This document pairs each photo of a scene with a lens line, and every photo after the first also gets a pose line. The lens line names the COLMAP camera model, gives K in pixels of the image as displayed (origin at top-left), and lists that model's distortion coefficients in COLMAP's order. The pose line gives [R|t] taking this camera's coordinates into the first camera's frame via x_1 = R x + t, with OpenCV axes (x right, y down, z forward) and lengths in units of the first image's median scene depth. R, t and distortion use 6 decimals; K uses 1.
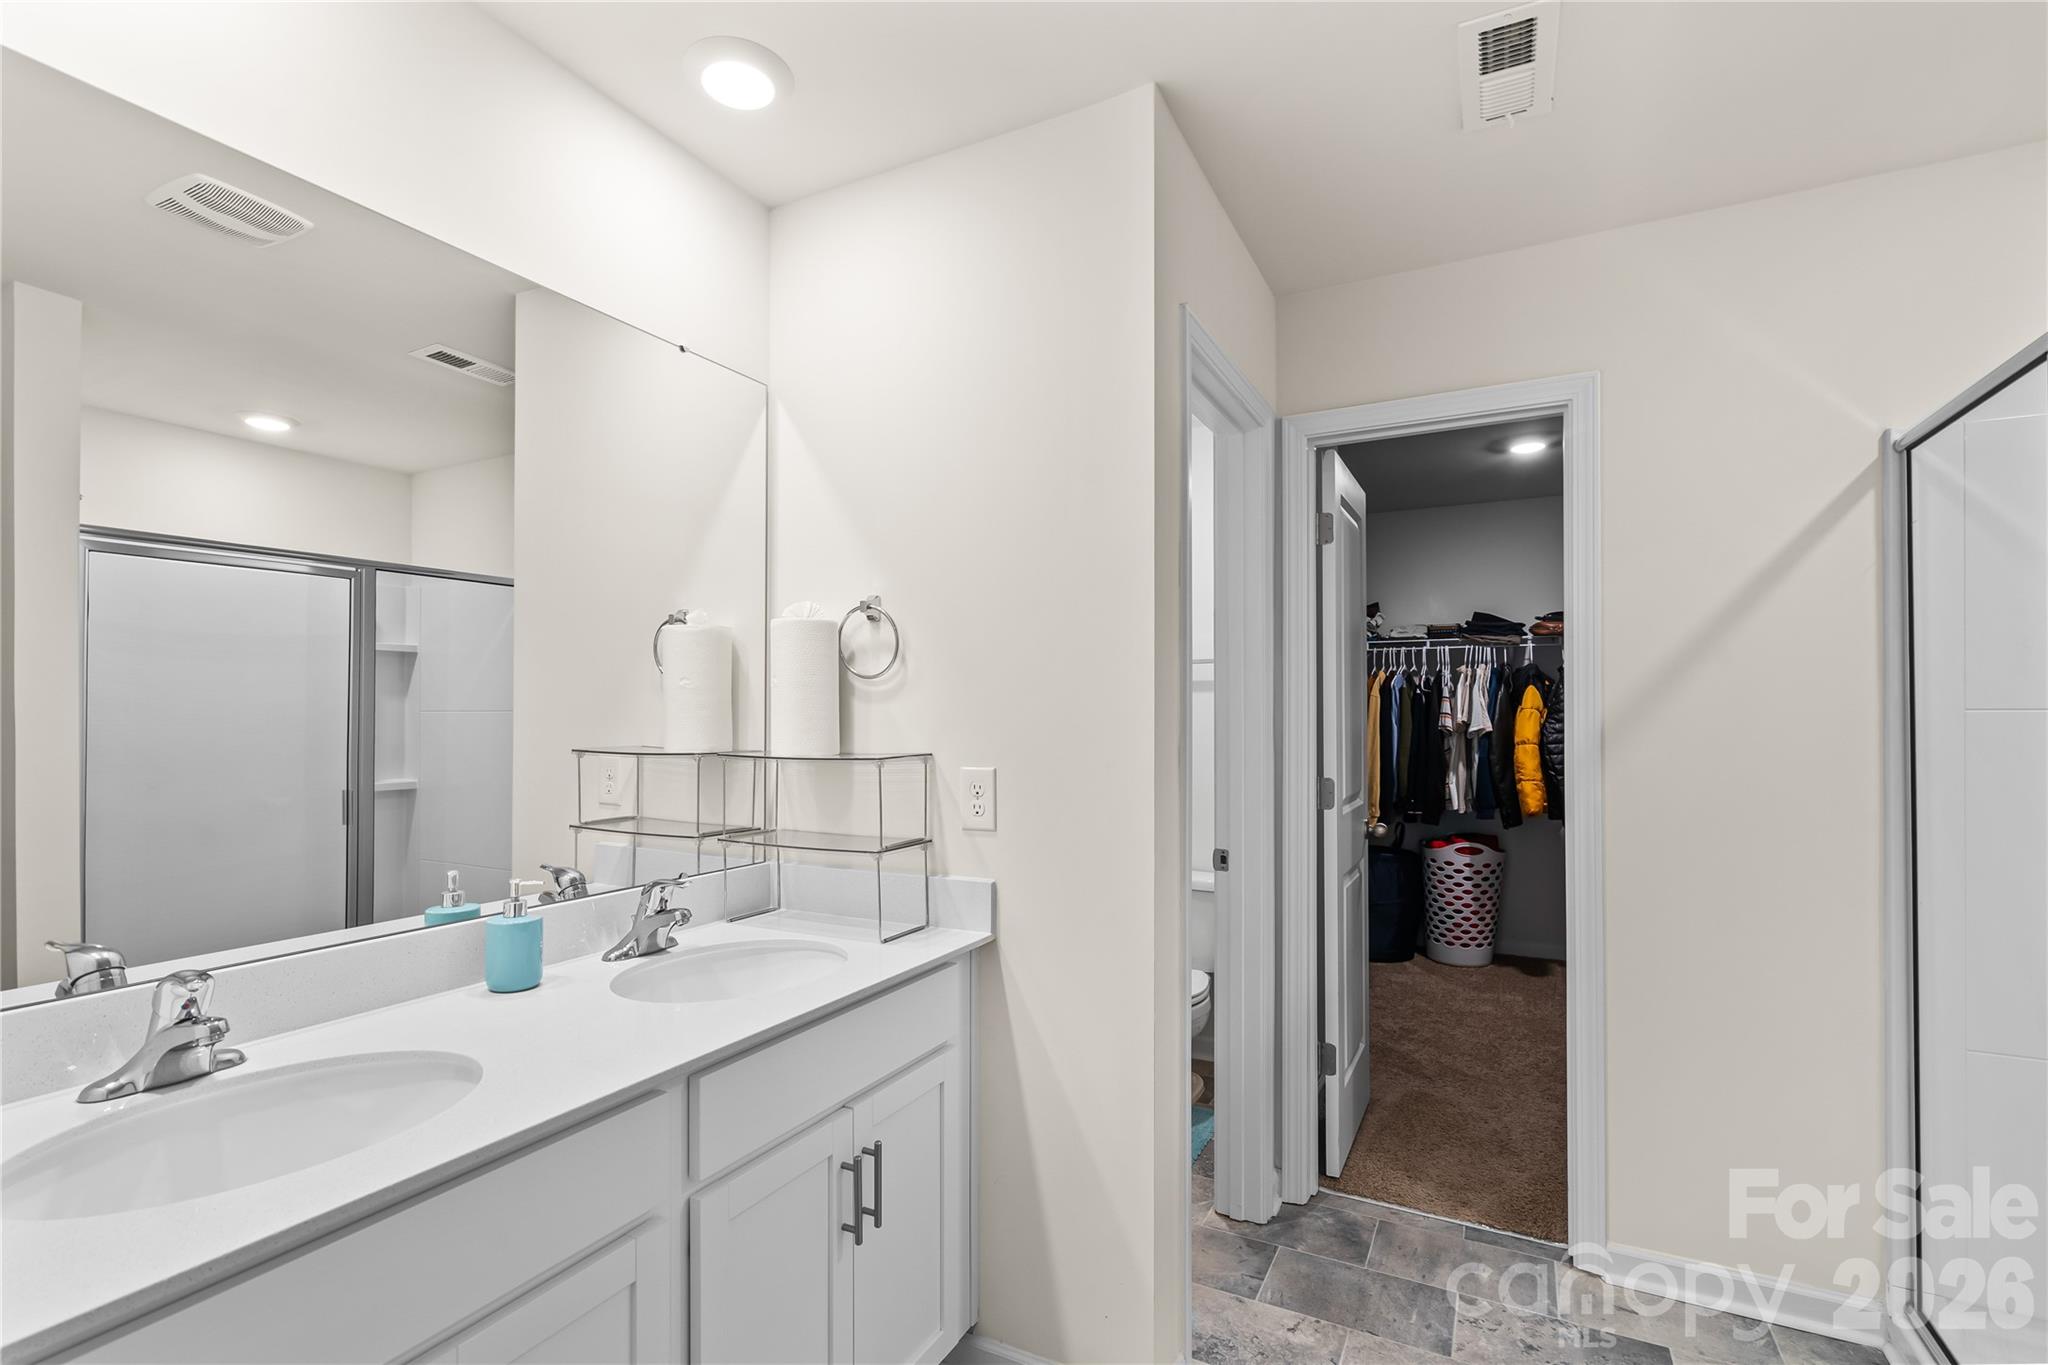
lens RADIAL K [[931.0, 0, 1036.3], [0, 931.0, 710.8], [0, 0, 1]] dist [-0.003147, 0.001232]
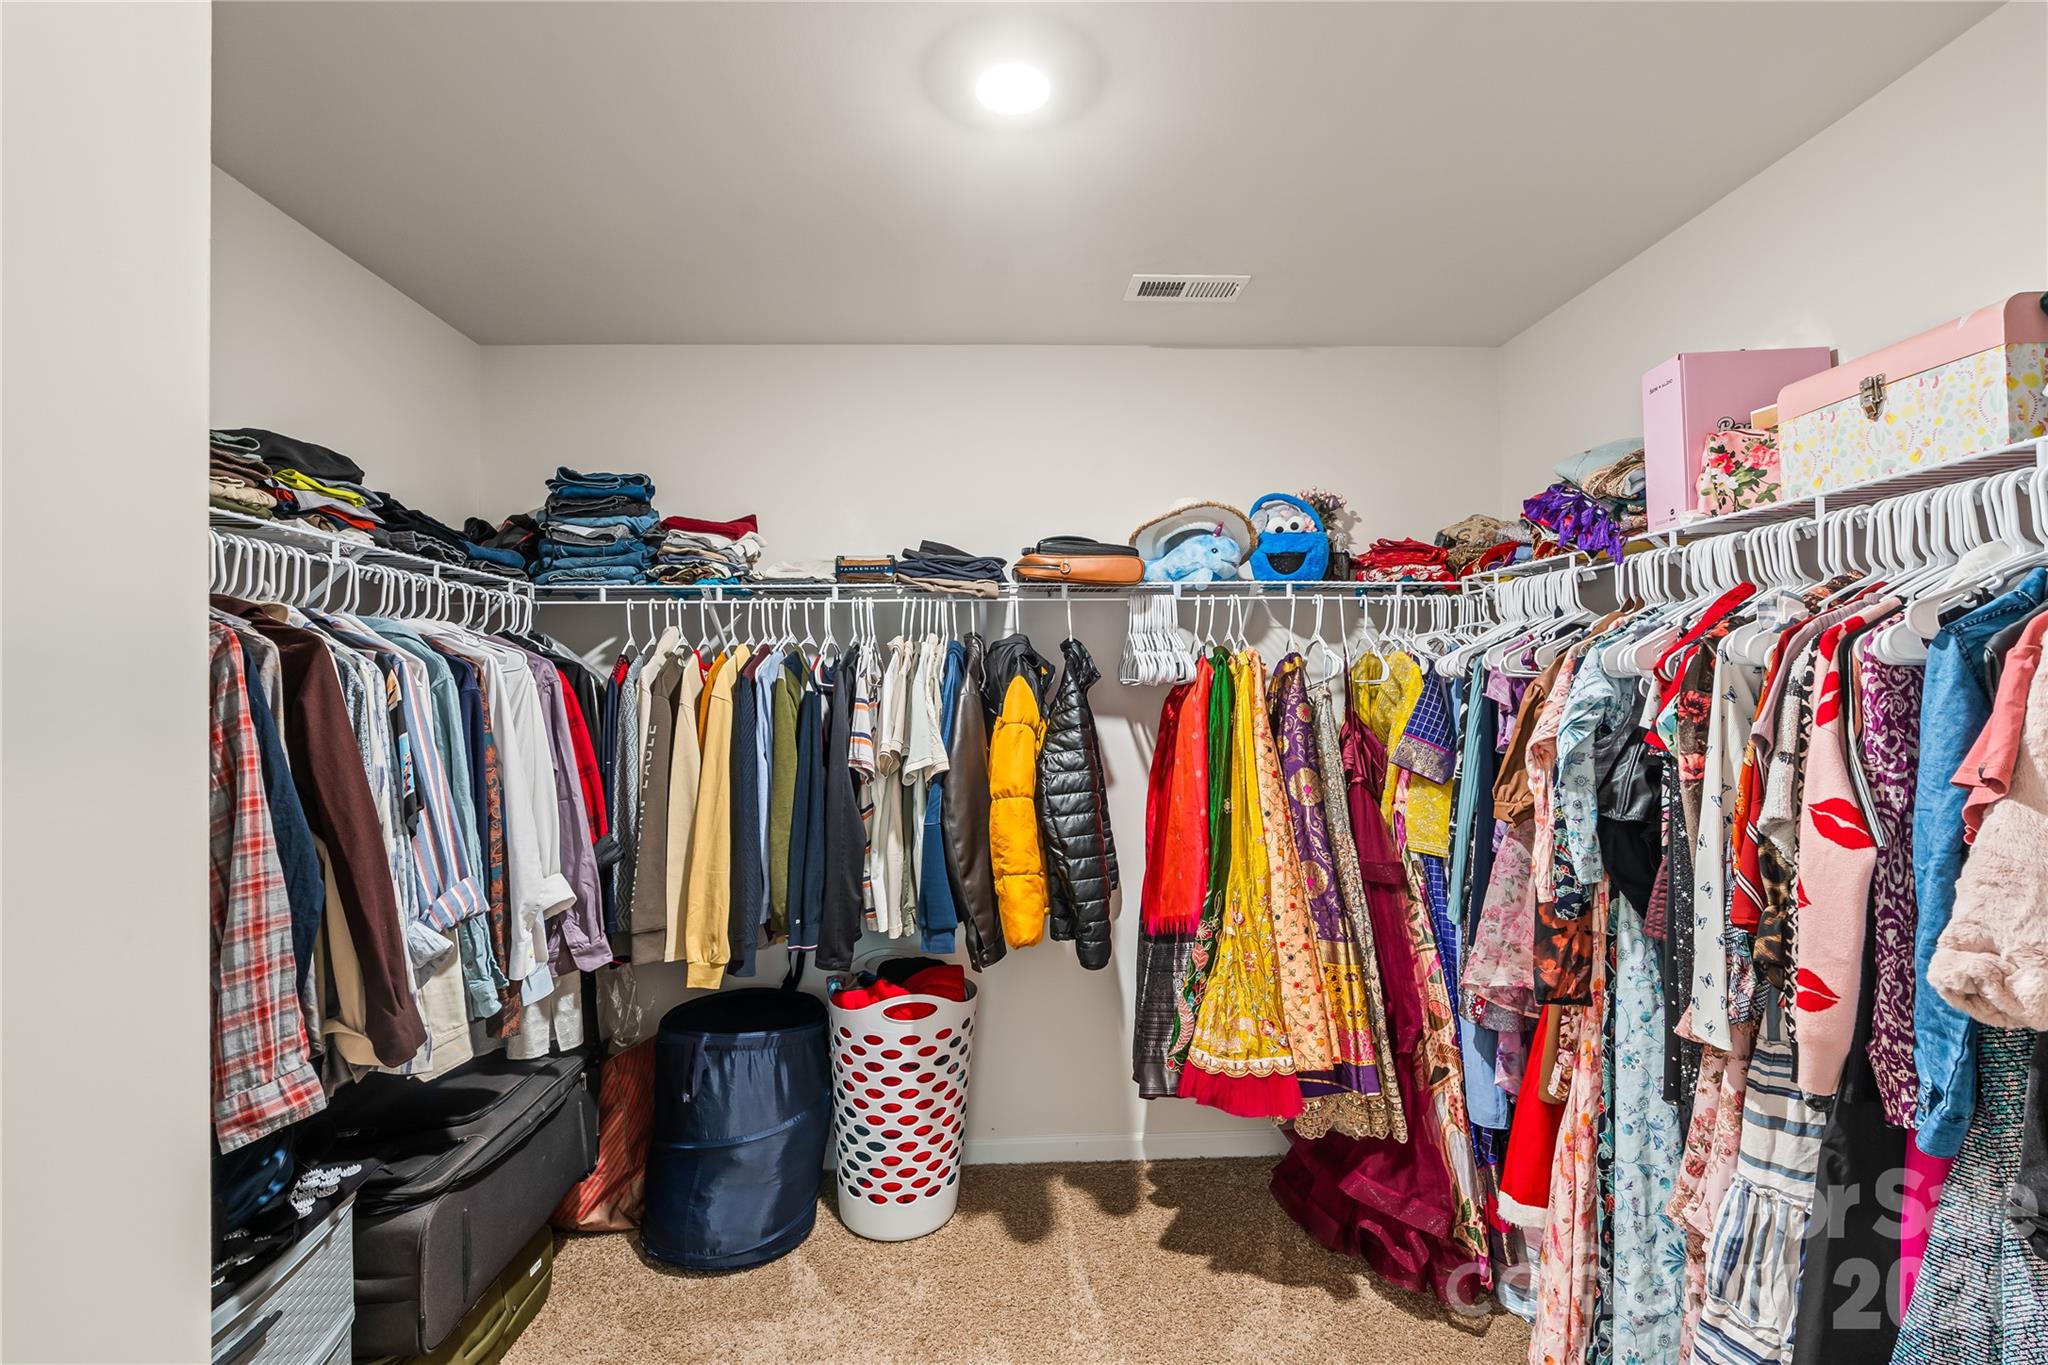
lens RADIAL K [[931.0, 0, 1024.0], [0, 931.0, 685.8], [0, 0, 1]] dist [-0.003147, 0.001232]
pose [[0.870627, -0.006892, 0.491895, 0.274552], [0.010780, 0.999929, -0.005071, -0.018674], [-0.491825, 0.009718, 0.870640, 0.536016]]
